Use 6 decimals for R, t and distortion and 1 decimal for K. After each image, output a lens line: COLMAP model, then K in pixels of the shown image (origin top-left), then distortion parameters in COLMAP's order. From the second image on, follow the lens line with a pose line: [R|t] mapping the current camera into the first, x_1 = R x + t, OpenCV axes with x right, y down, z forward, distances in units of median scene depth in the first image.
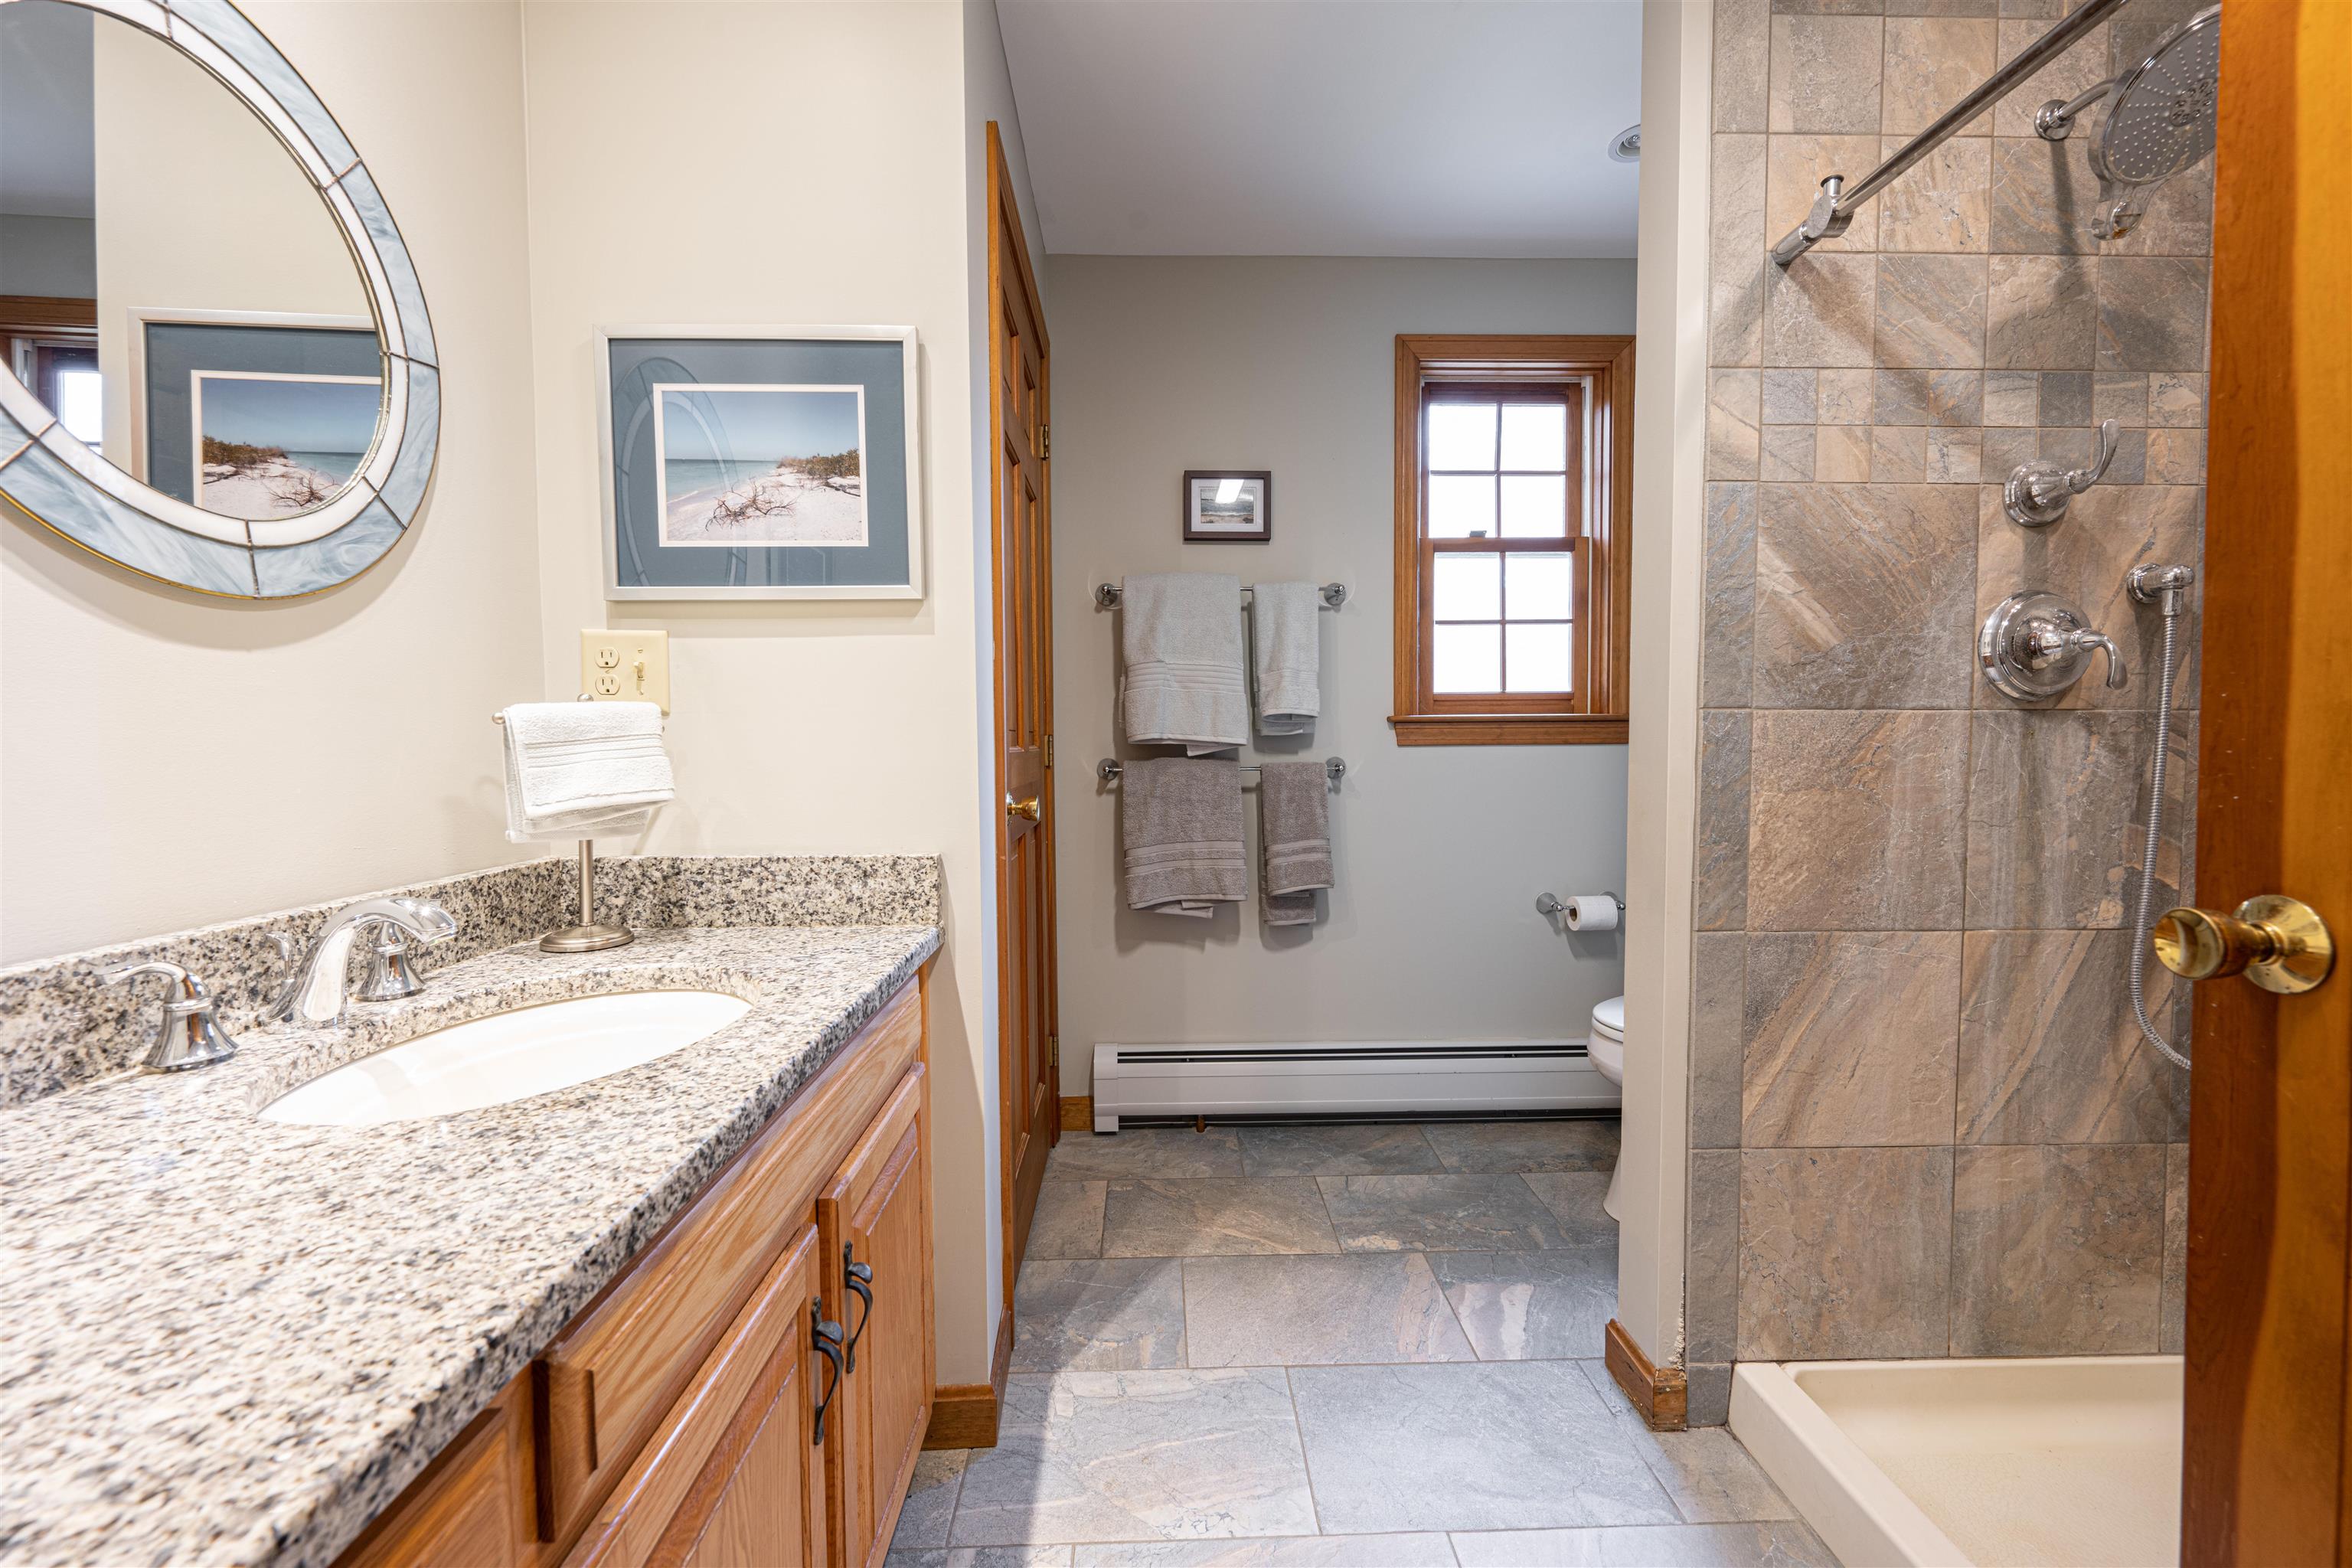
lens RADIAL K [[923.0, 0, 1181.1], [0, 923.0, 782.5], [0, 0, 1]] dist [-0.001739, 0.000271]
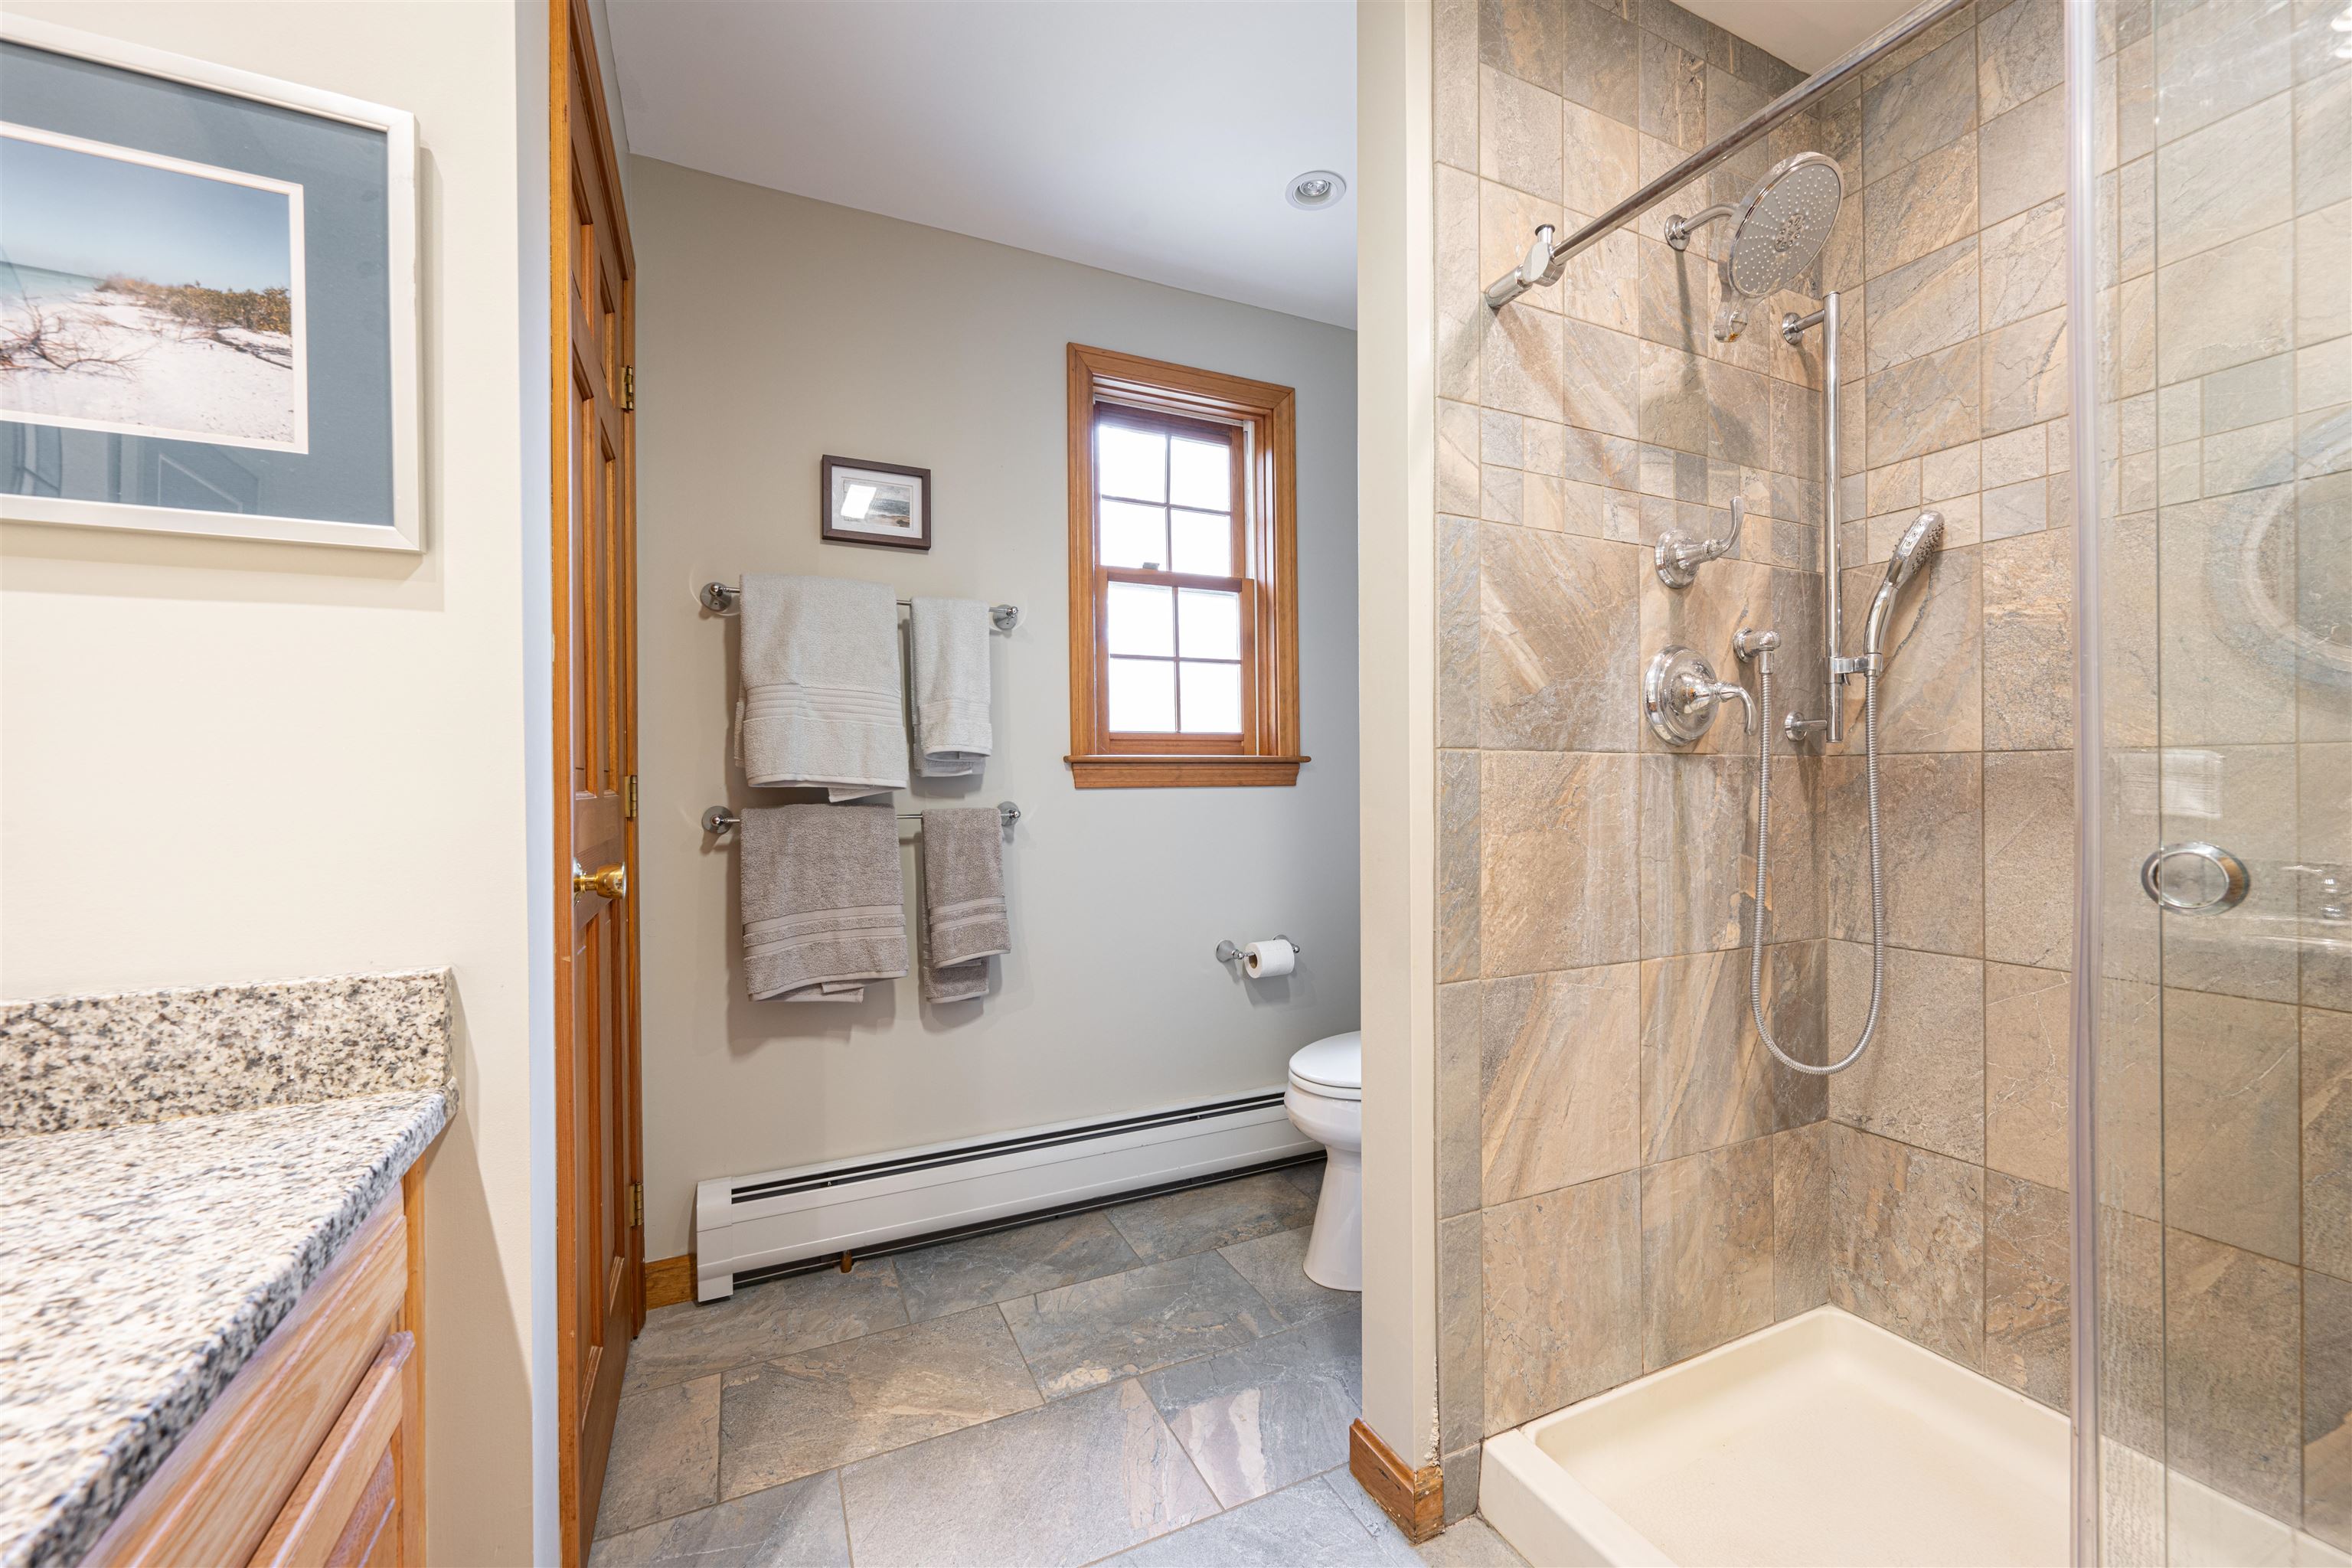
lens RADIAL K [[923.0, 0, 1181.1], [0, 923.0, 782.5], [0, 0, 1]] dist [-0.001739, 0.000271]
pose [[0.915310, -0.000962, 0.402748, -0.061165], [0.019605, 0.998918, -0.042170, -0.009571], [-0.402272, 0.046494, 0.914339, 0.230980]]
